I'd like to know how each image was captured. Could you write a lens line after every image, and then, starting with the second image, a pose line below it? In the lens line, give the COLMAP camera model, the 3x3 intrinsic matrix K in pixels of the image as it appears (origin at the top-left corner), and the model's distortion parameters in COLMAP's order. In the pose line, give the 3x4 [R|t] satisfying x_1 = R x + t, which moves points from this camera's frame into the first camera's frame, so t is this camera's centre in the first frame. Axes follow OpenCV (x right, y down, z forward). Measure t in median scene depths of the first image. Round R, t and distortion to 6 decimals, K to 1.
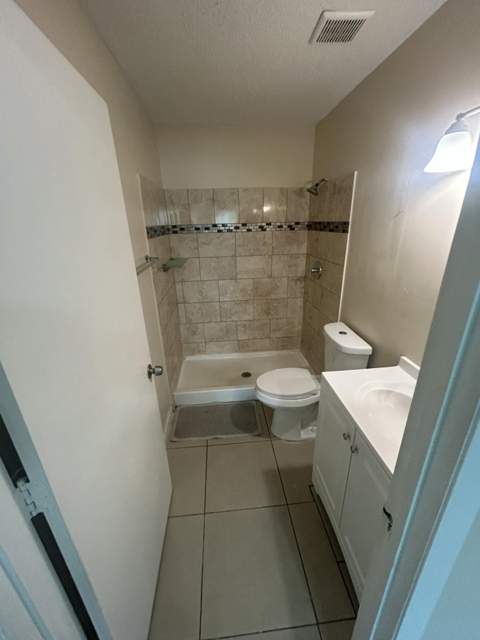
lens RADIAL K [[258.1, 0, 240.0], [0, 258.1, 320.0], [0, 0, 1]] dist [-0.000525, 0.000188]
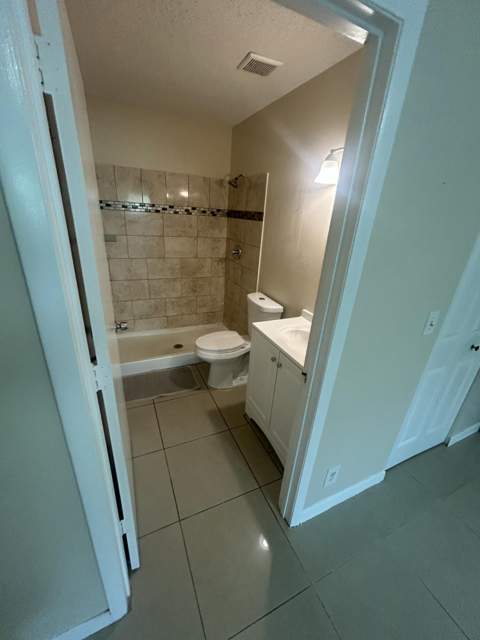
lens RADIAL K [[258.1, 0, 240.0], [0, 258.1, 320.0], [0, 0, 1]] dist [-0.000525, 0.000188]
pose [[0.937950, -0.047524, 0.343499, -0.111468], [0.034965, 0.998477, 0.042667, 0.069764], [-0.345004, -0.028009, 0.938183, -0.130360]]
